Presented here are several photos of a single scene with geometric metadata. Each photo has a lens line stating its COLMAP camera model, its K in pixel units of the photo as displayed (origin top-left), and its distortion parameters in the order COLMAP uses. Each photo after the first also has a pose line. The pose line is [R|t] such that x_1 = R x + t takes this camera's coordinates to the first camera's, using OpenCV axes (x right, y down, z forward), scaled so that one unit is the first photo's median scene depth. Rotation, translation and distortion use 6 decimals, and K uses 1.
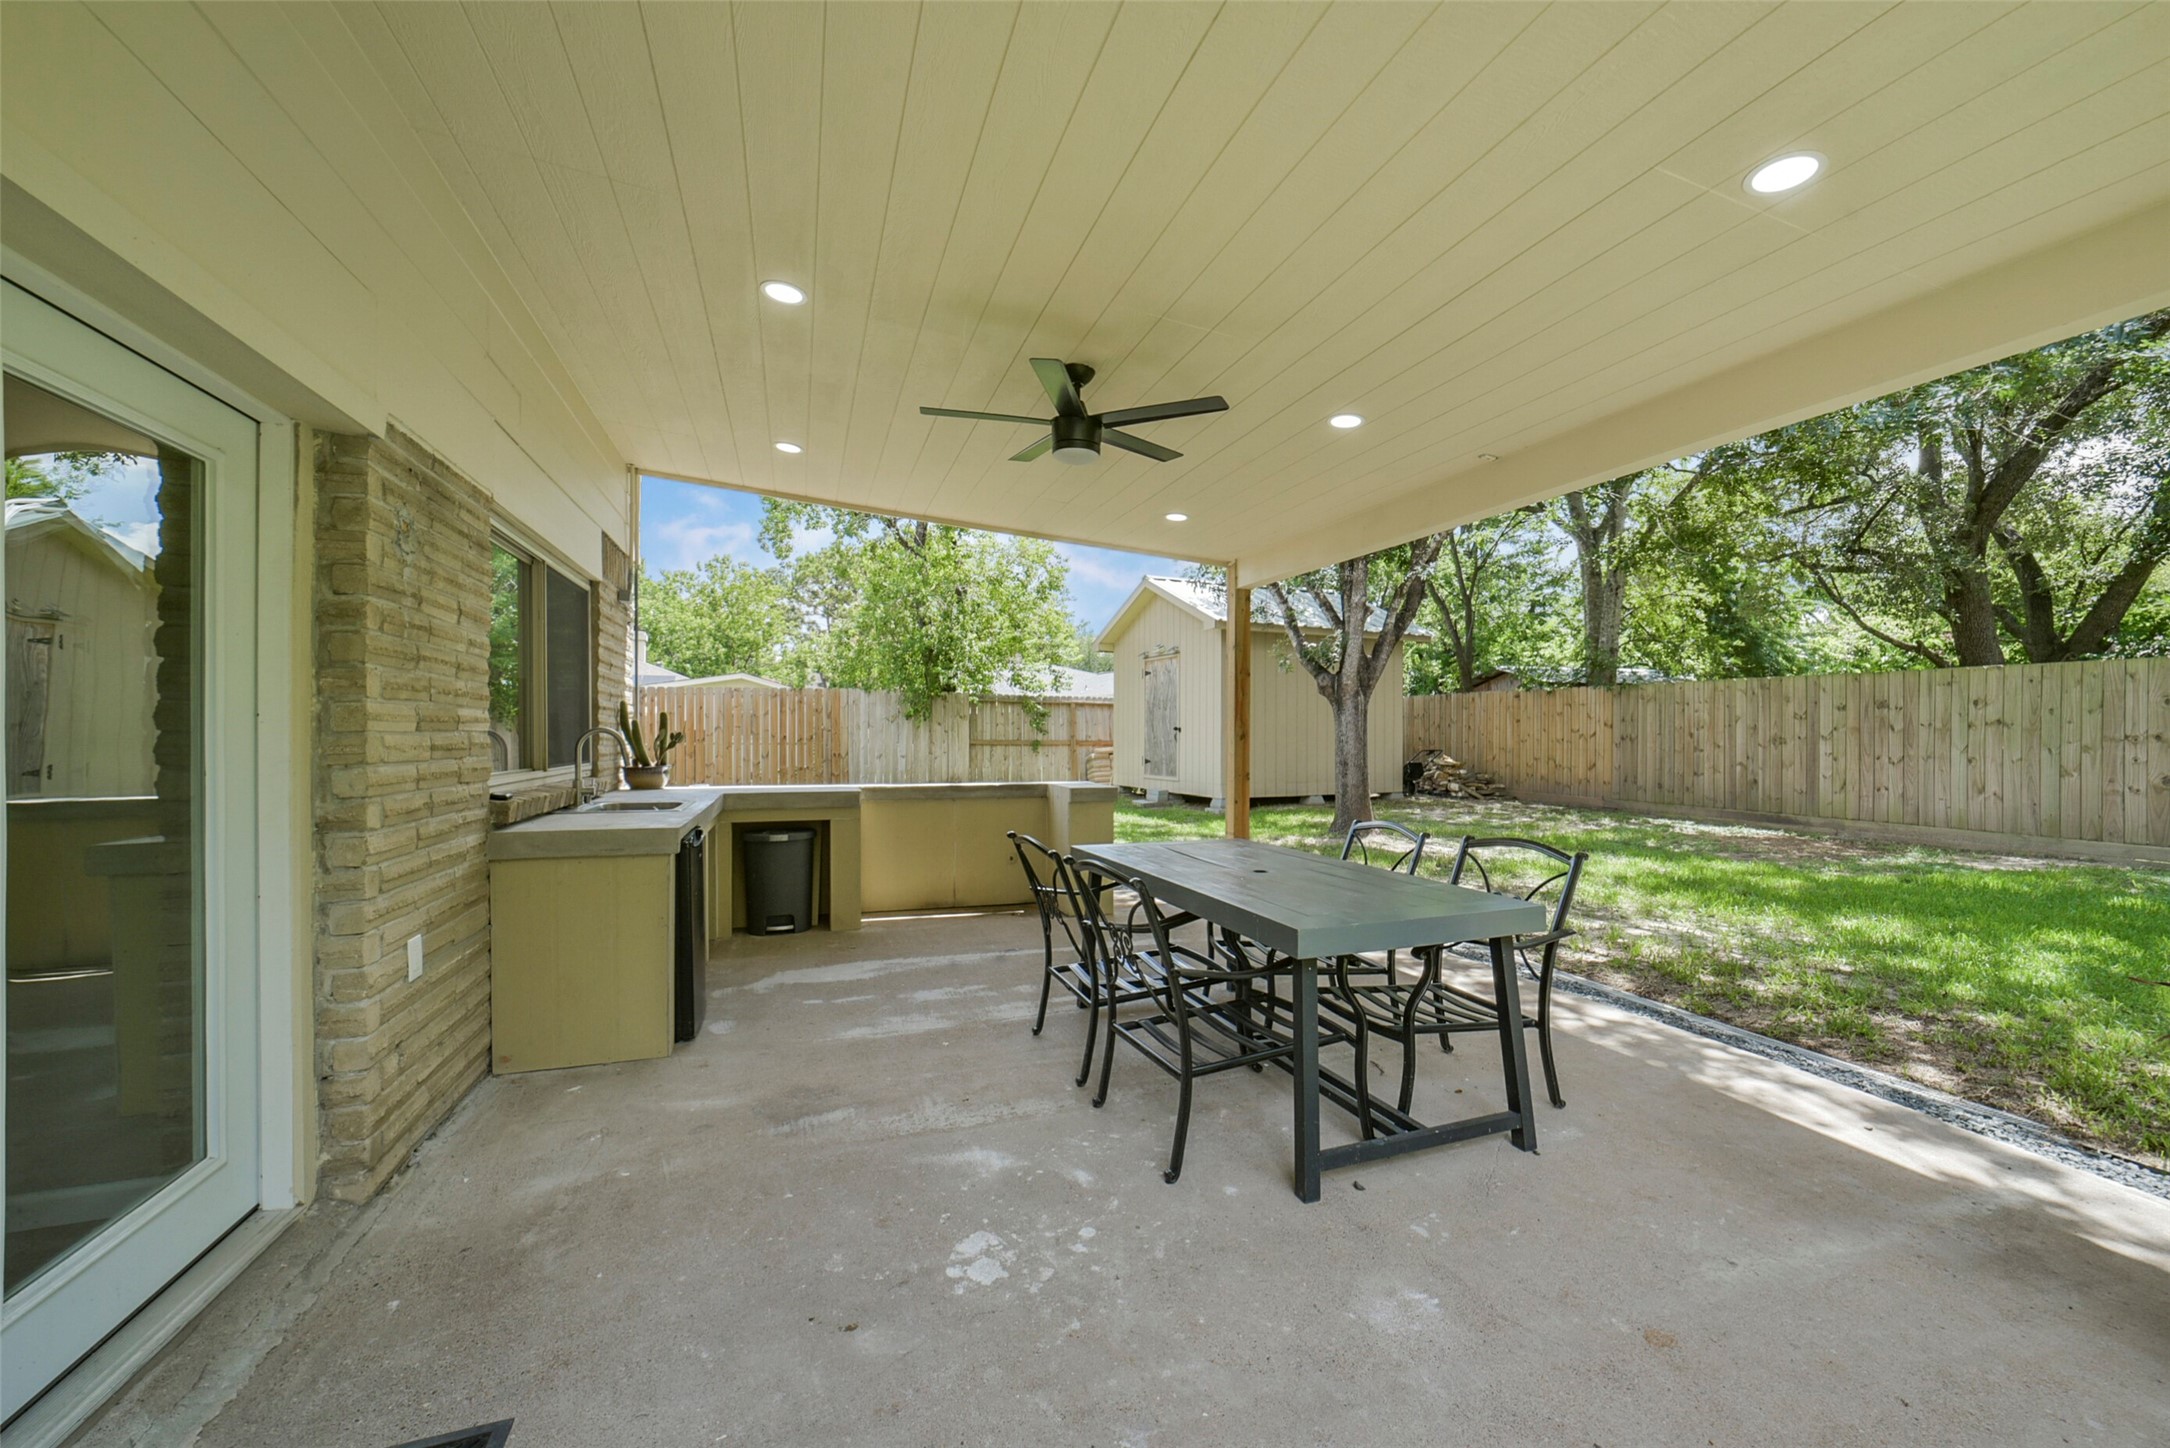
lens RADIAL K [[865.9, 0, 1082.5], [0, 865.9, 735.3], [0, 0, 1]] dist [-0.030670, 0.007894]
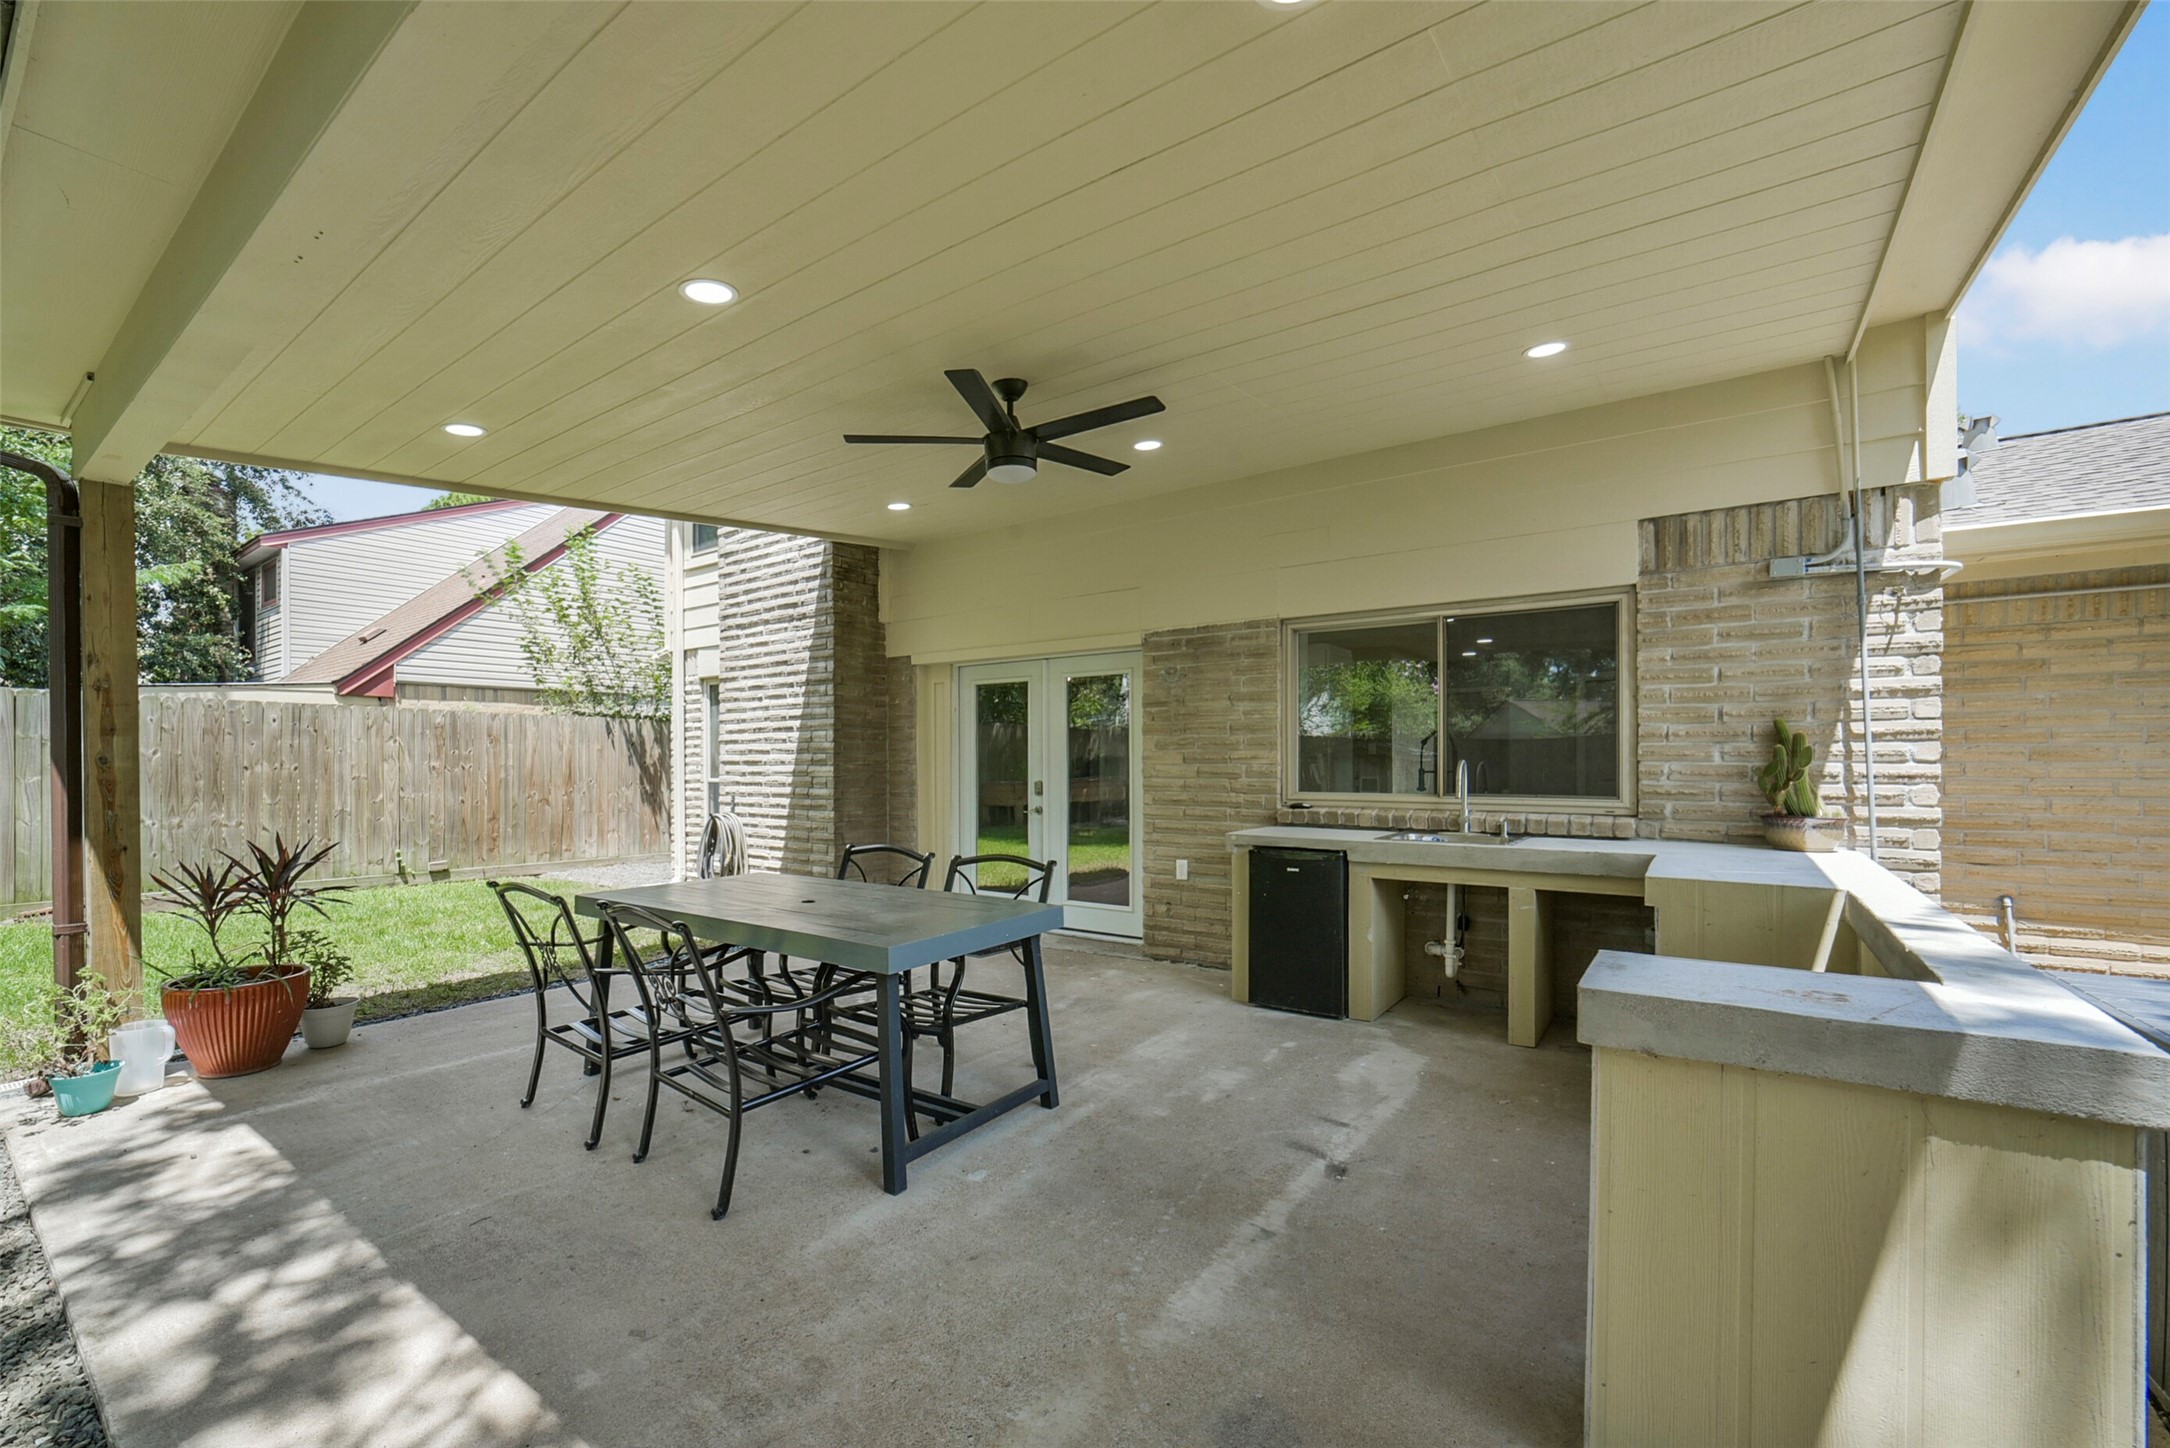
lens RADIAL K [[868.1, 0, 1081.8], [0, 868.1, 730.8], [0, 0, 1]] dist [-0.027333, 0.009195]
pose [[-0.804548, -0.017398, -0.593633, 0.547906], [0.003502, 0.999414, -0.034036, -0.010307], [0.593877, -0.029463, -0.804016, 1.989297]]
